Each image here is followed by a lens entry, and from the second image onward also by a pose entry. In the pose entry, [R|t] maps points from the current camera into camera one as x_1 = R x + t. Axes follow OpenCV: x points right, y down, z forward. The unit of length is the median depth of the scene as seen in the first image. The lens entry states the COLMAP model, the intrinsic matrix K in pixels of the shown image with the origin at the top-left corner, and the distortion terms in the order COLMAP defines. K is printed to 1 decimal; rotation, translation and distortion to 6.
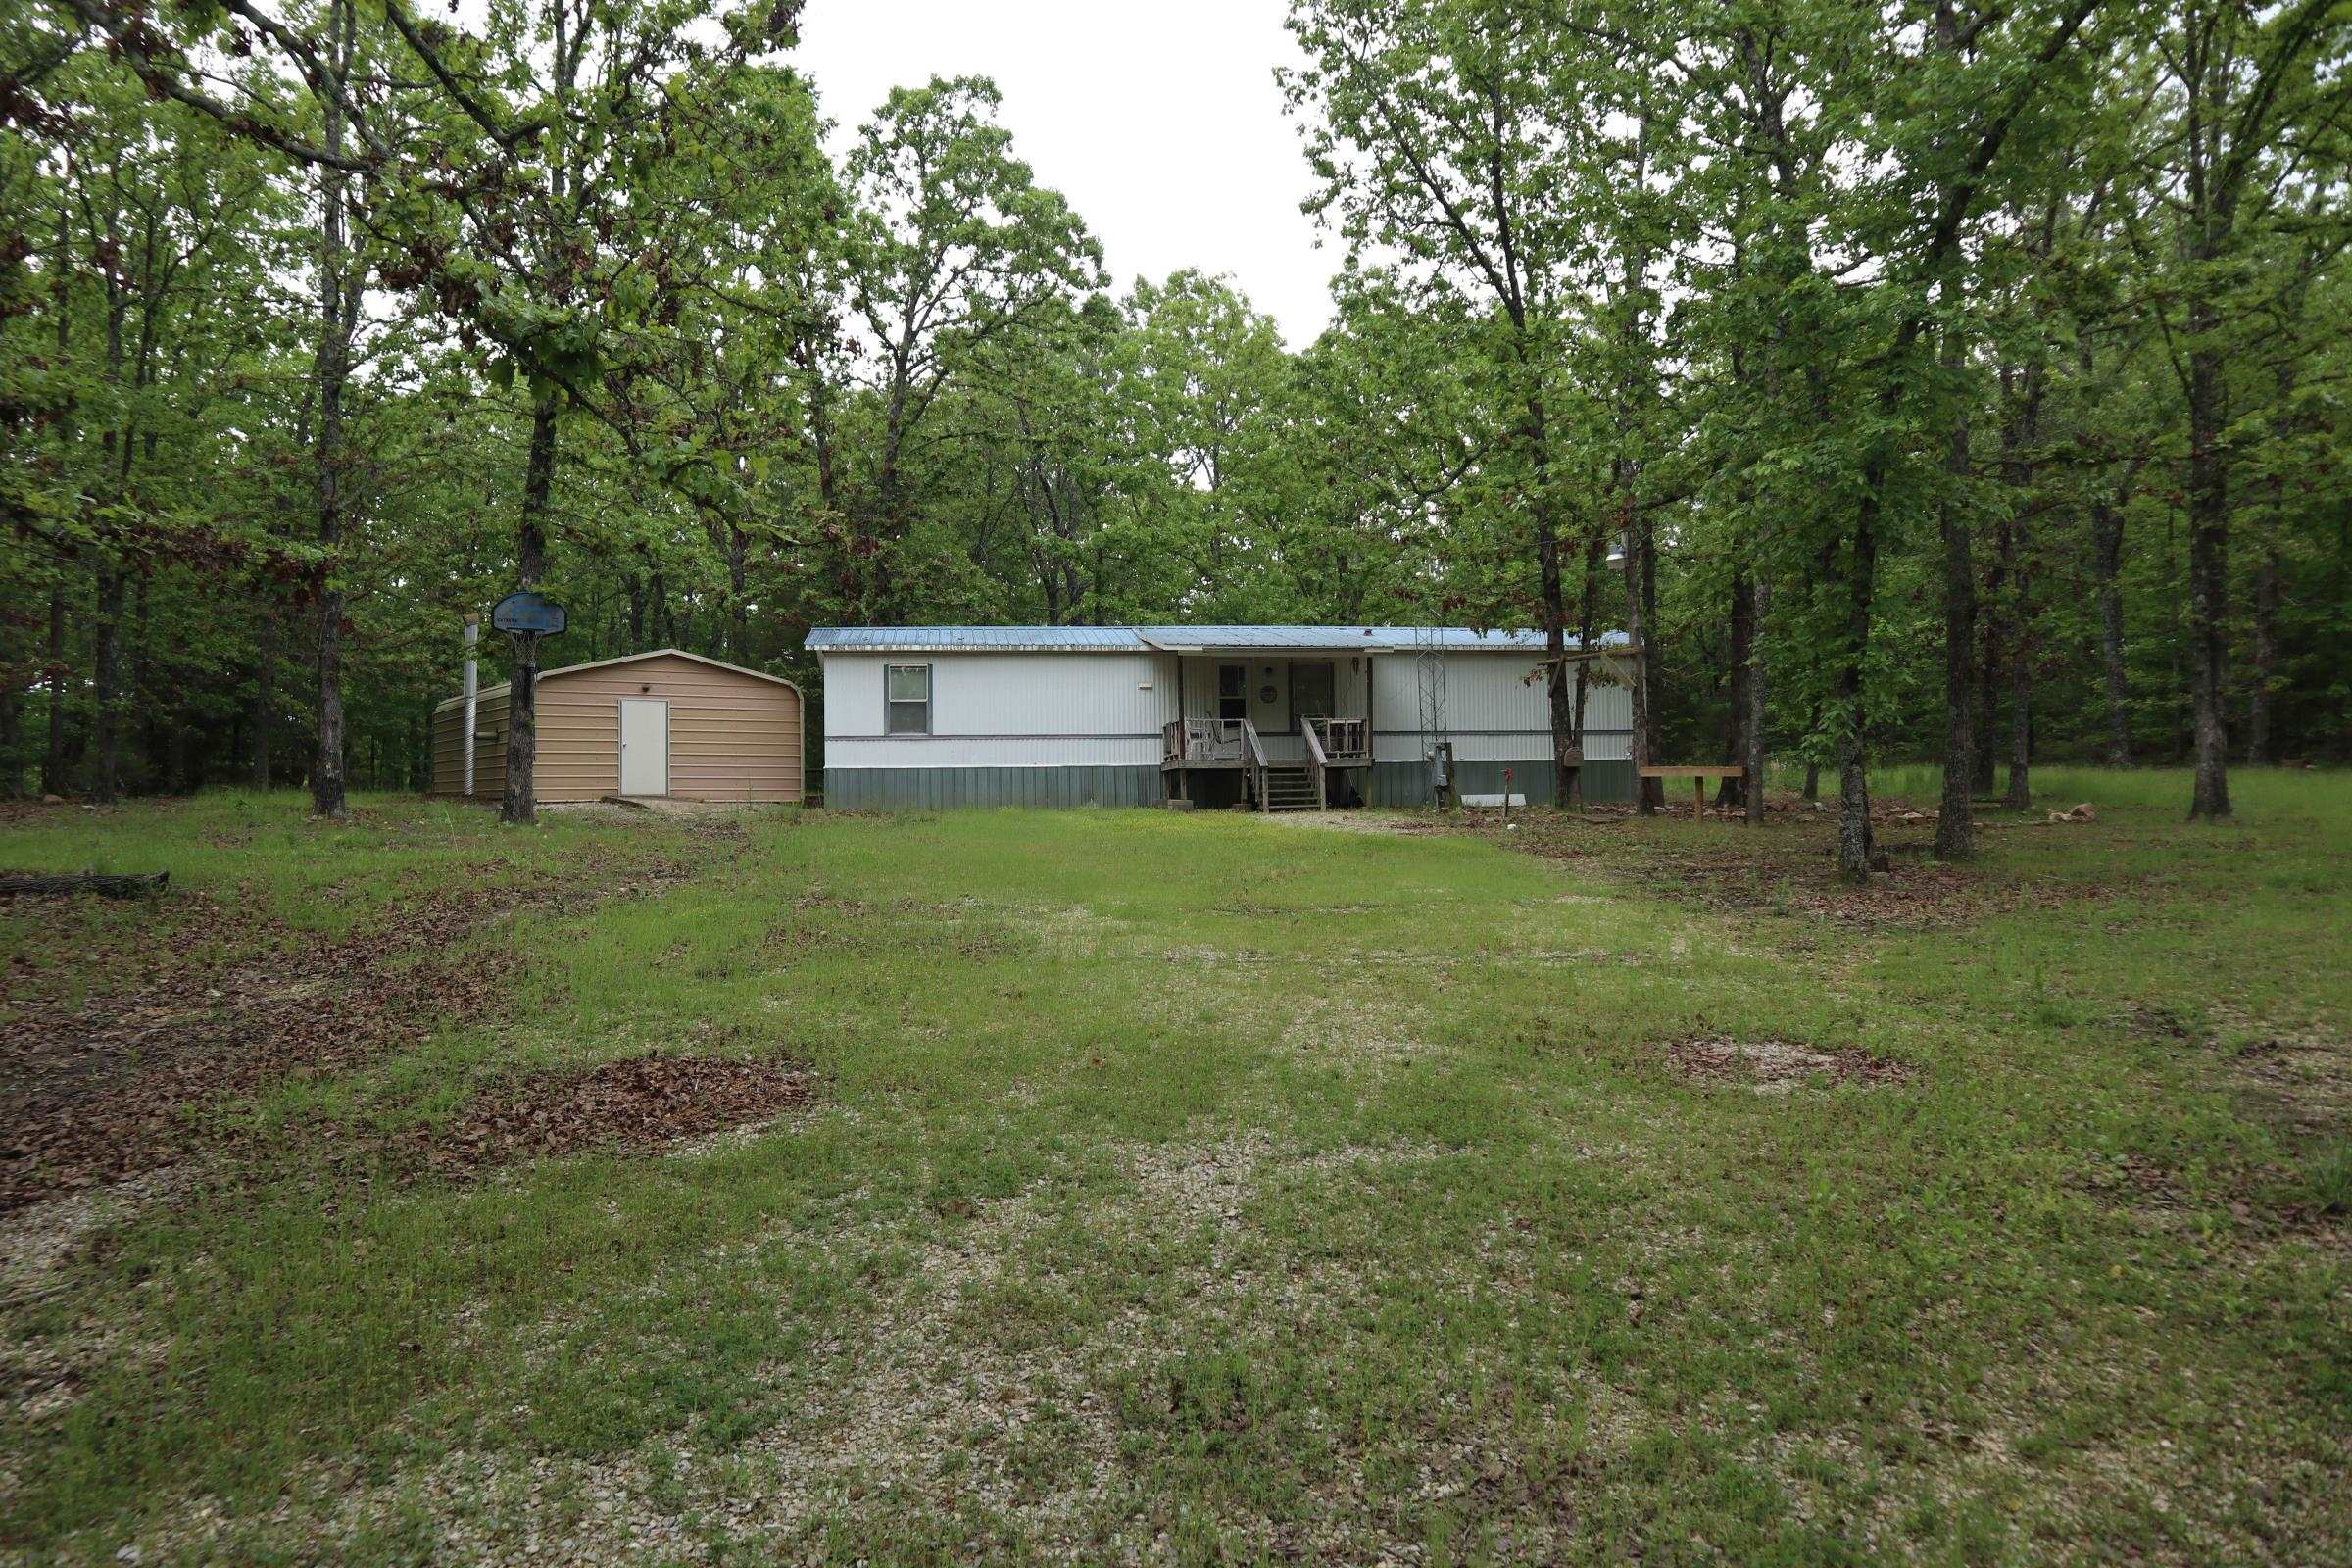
lens RADIAL K [[1990.5, 0, 1176.0], [0, 1990.5, 784.0], [0, 0, 1]] dist [0.011646, 0.014322]
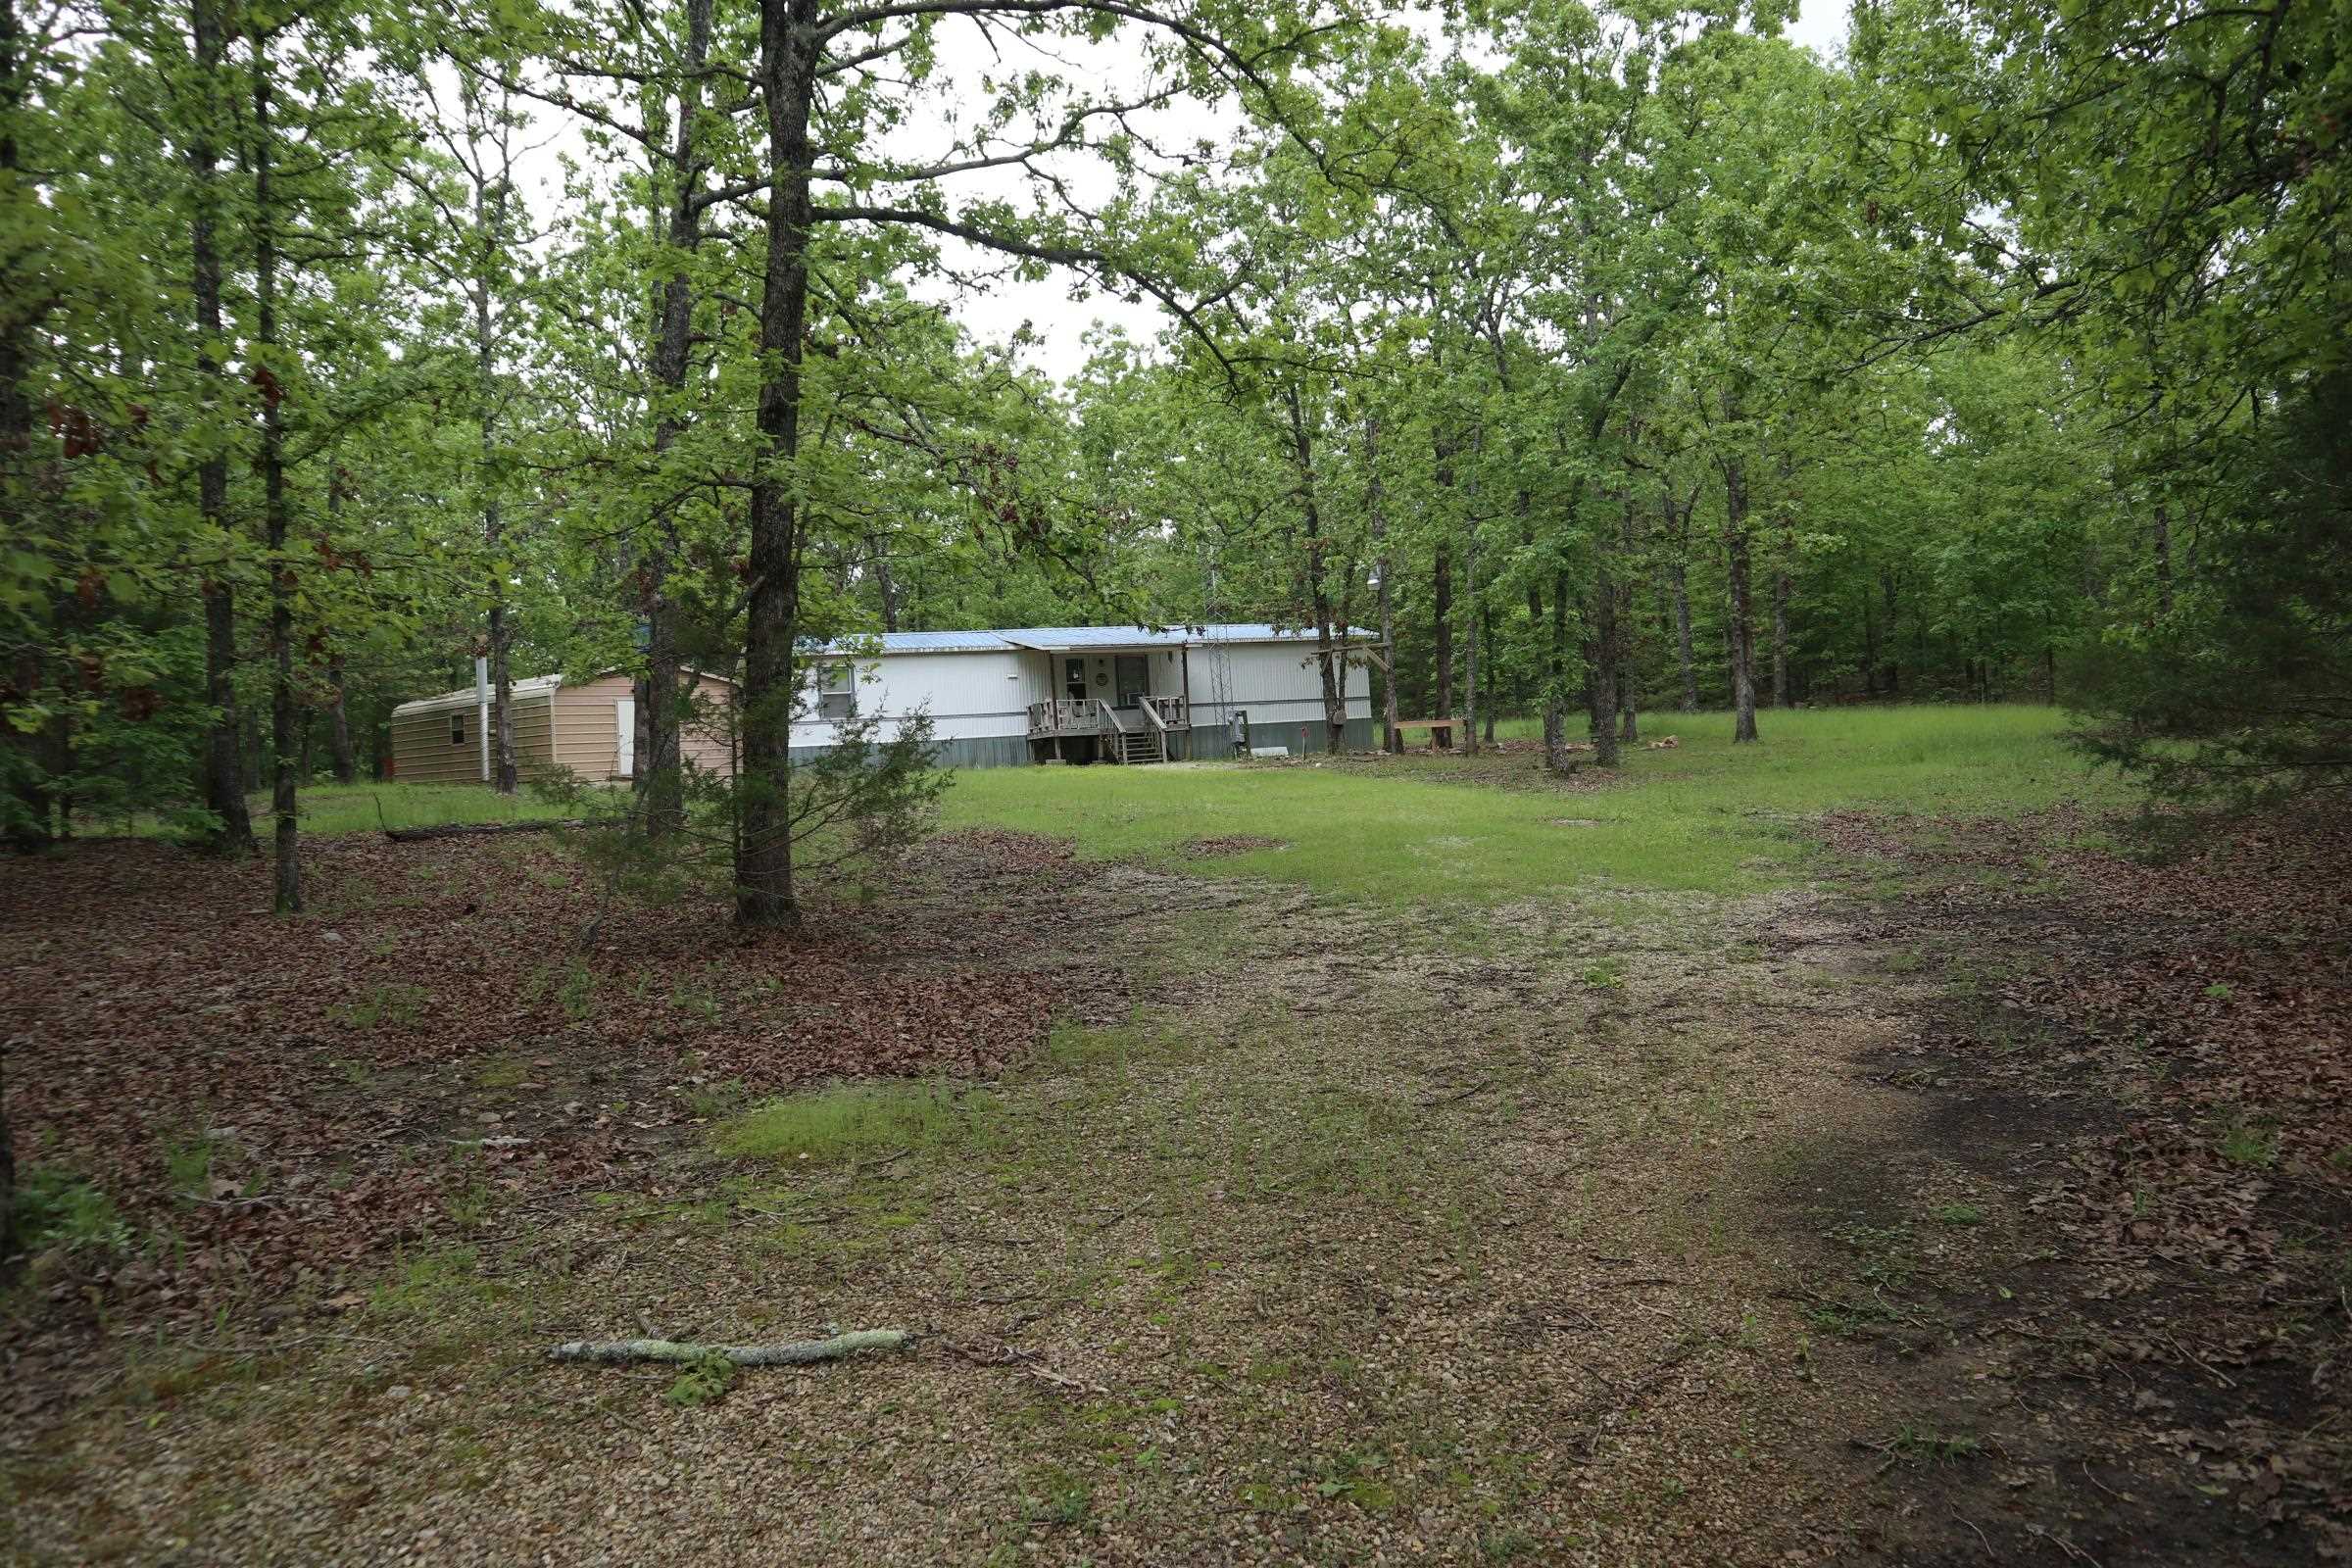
lens RADIAL K [[1990.5, 0, 1176.0], [0, 1990.5, 784.0], [0, 0, 1]] dist [0.011646, 0.014322]
pose [[0.981191, -0.041306, 0.188568, -0.175251], [0.038568, 0.999091, 0.018167, 0.003394], [-0.189147, -0.010552, 0.981892, -0.361907]]
